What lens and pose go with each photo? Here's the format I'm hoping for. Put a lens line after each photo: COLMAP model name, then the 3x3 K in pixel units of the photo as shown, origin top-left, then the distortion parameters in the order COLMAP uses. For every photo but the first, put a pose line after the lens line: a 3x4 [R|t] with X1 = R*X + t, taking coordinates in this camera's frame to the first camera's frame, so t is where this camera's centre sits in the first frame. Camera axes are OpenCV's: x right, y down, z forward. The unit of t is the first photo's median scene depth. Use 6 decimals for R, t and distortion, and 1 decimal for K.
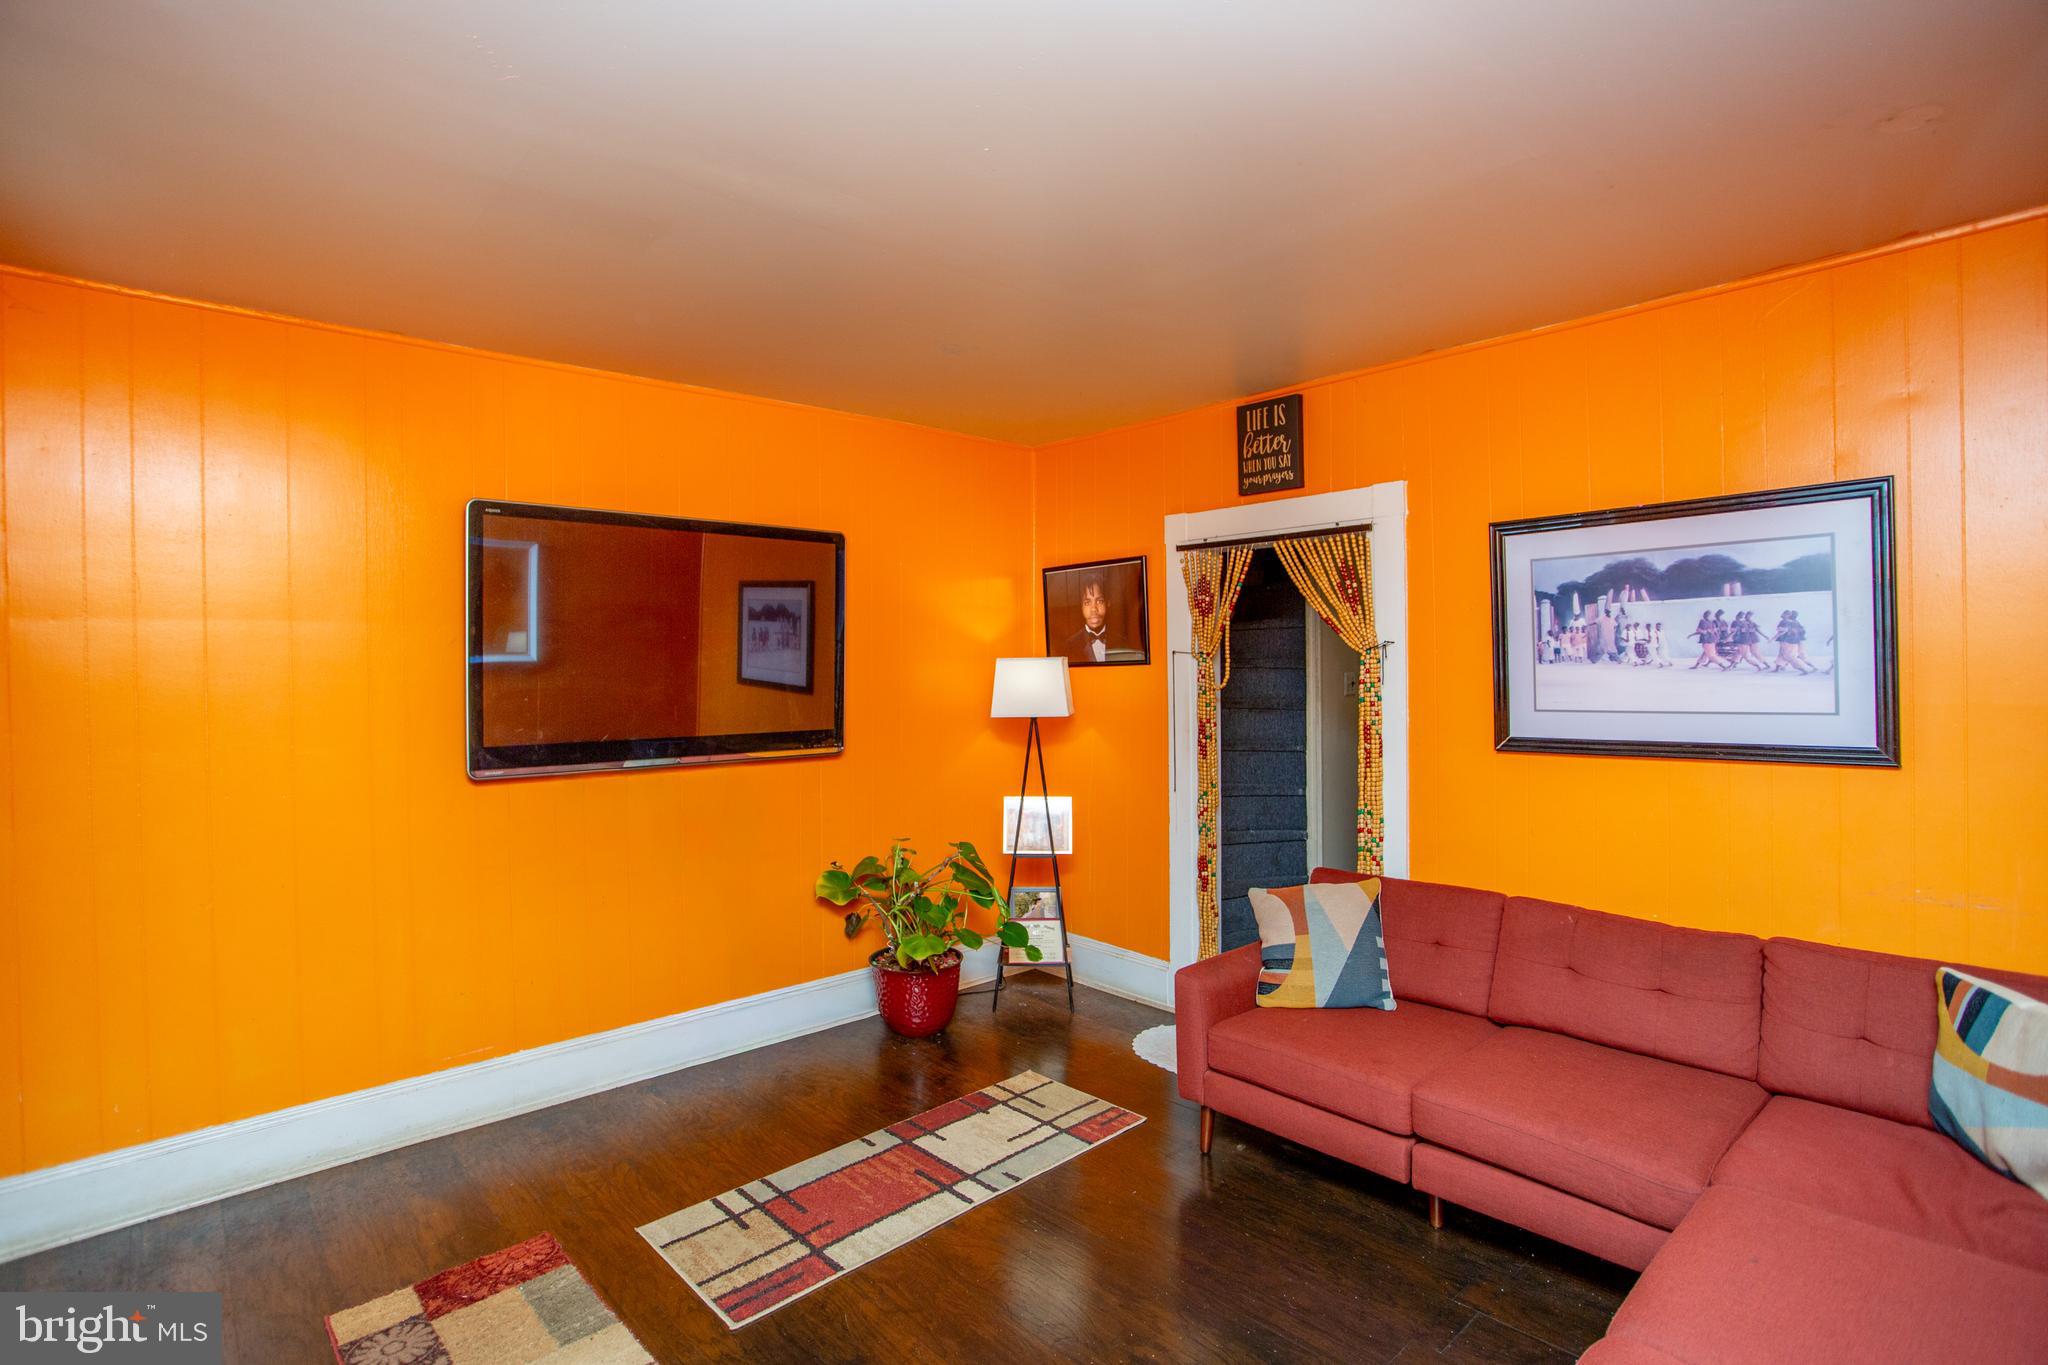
lens RADIAL K [[997.5, 0, 1012.4], [0, 997.5, 667.7], [0, 0, 1]] dist [-0.063702, 0.024533]
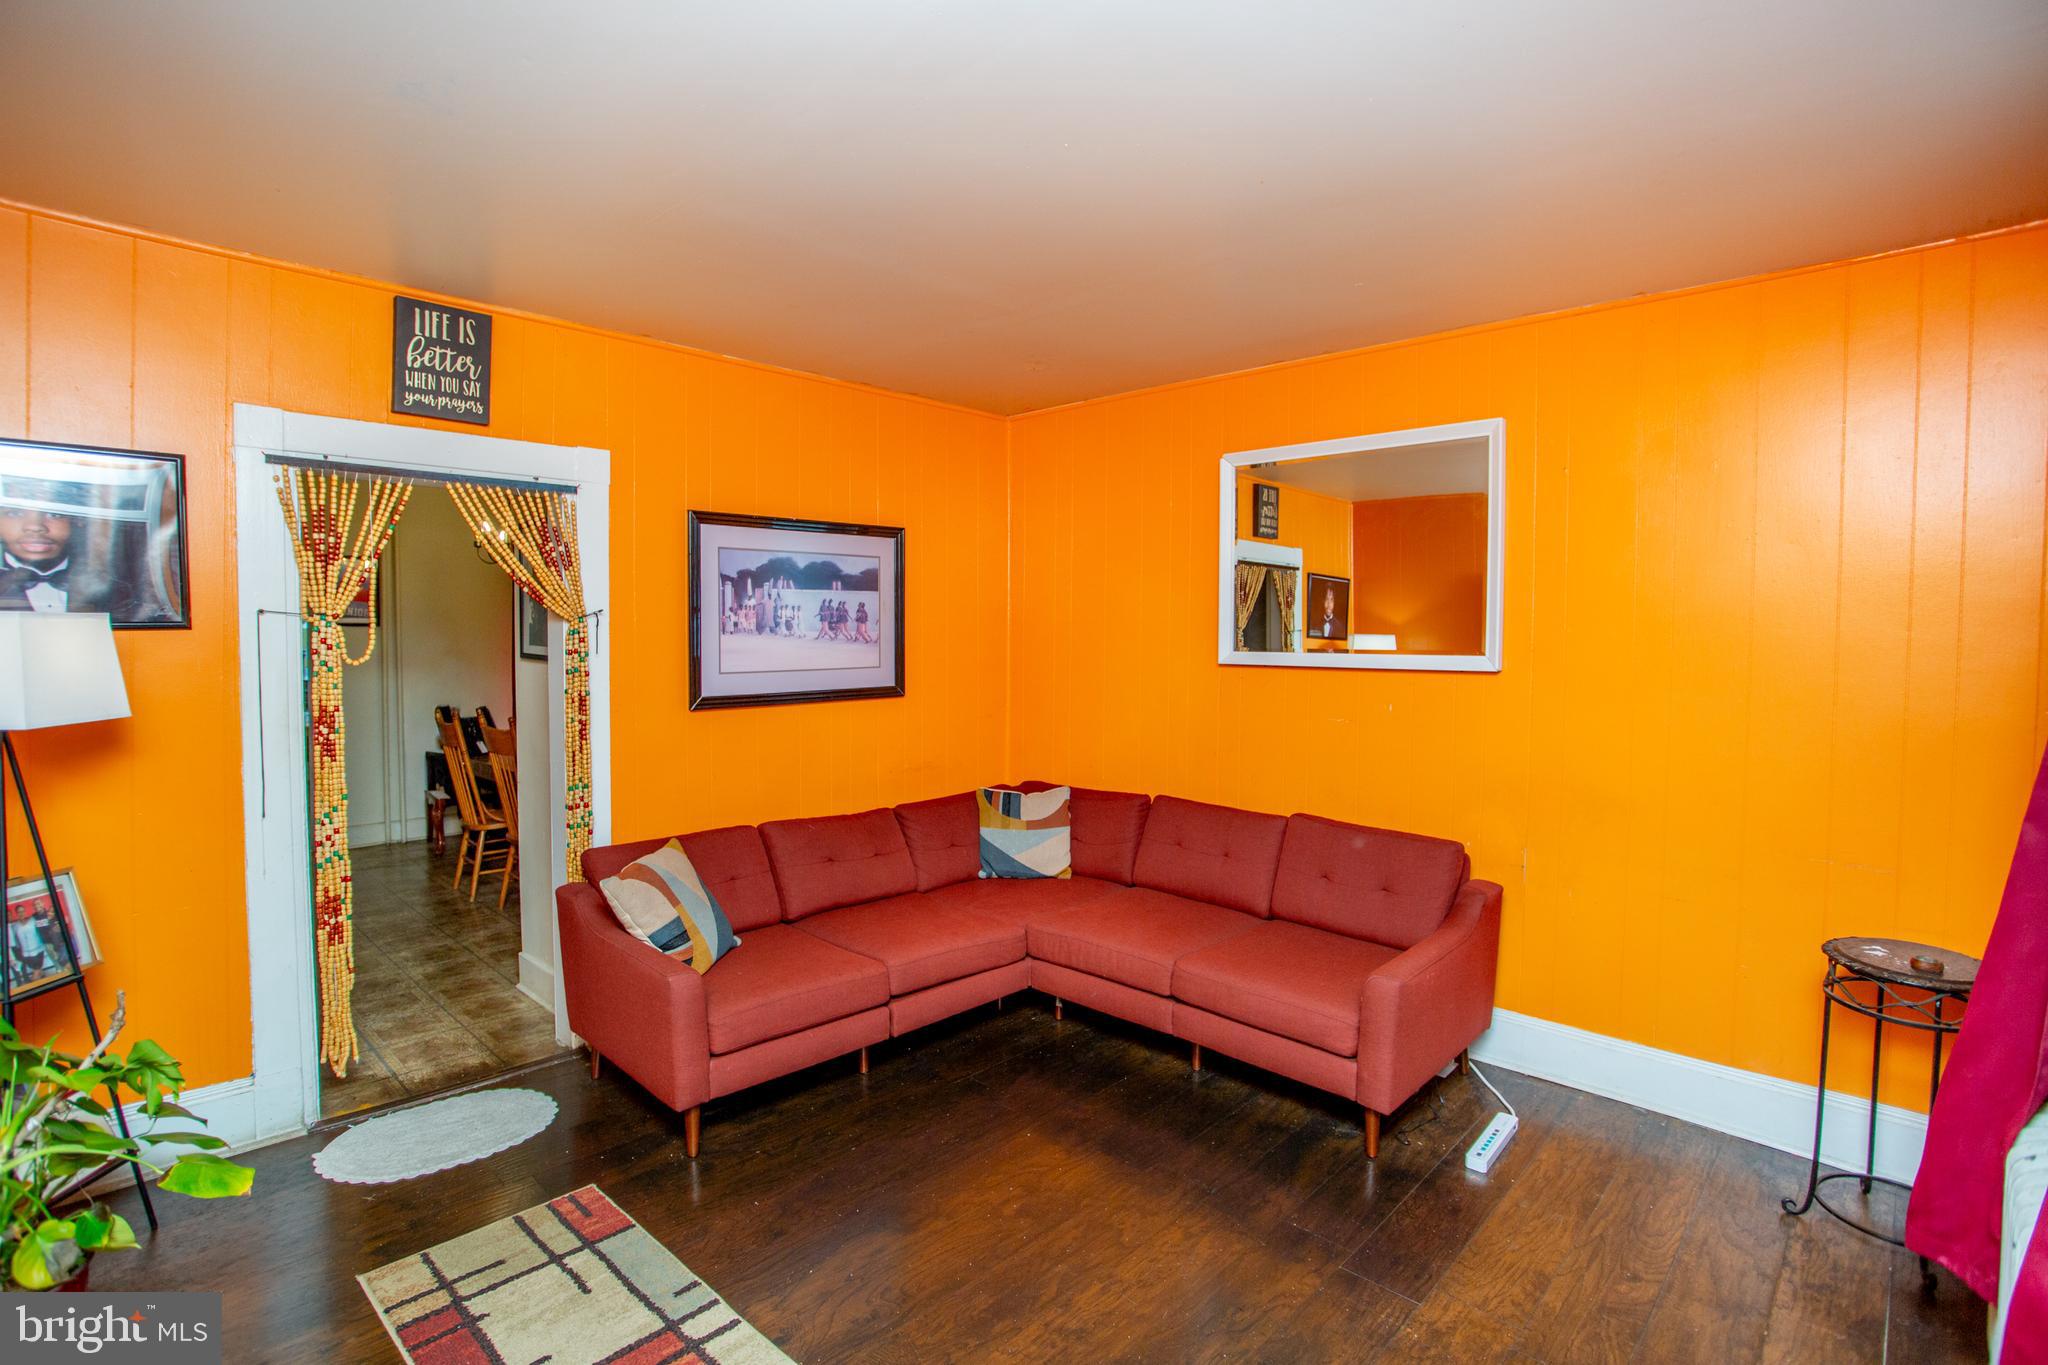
lens RADIAL K [[983.7, 0, 1024.5], [0, 983.7, 673.7], [0, 0, 1]] dist [-0.084947, 0.035511]
pose [[-0.070405, -0.026225, 0.997174, -0.700891], [0.001257, 0.999651, 0.026378, 0.013304], [-0.997518, 0.003110, -0.070347, 0.731863]]
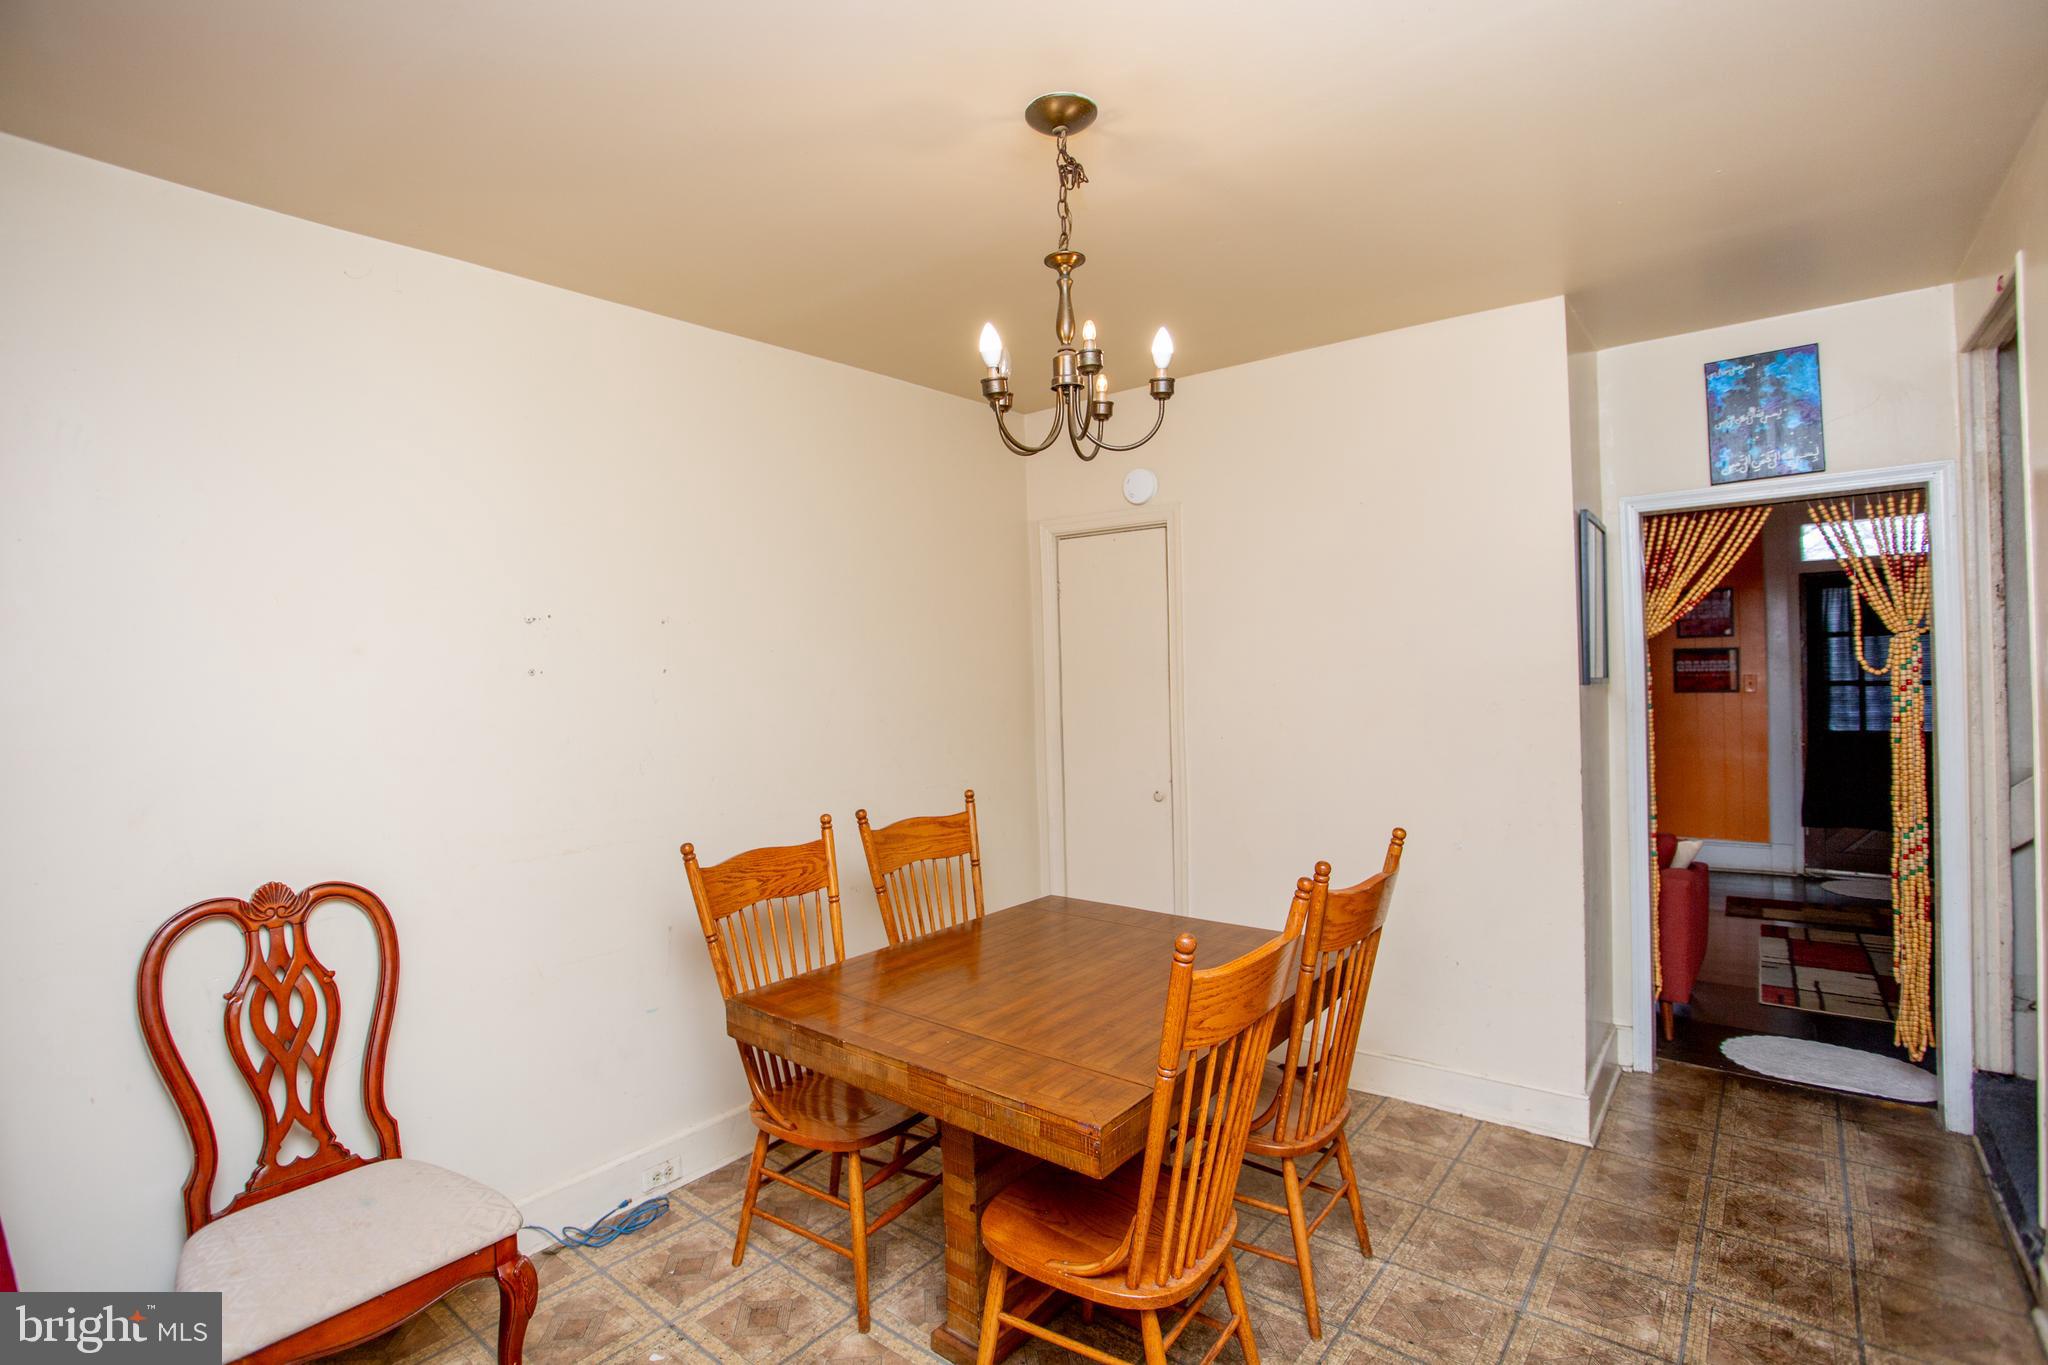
lens RADIAL K [[983.7, 0, 1024.5], [0, 983.7, 673.7], [0, 0, 1]] dist [-0.084947, 0.035511]
pose [[-0.986874, 0.043942, -0.155398, 1.301788], [0.043930, 0.999028, 0.003512, -0.011539], [0.155401, -0.003361, -0.987846, 2.153153]]
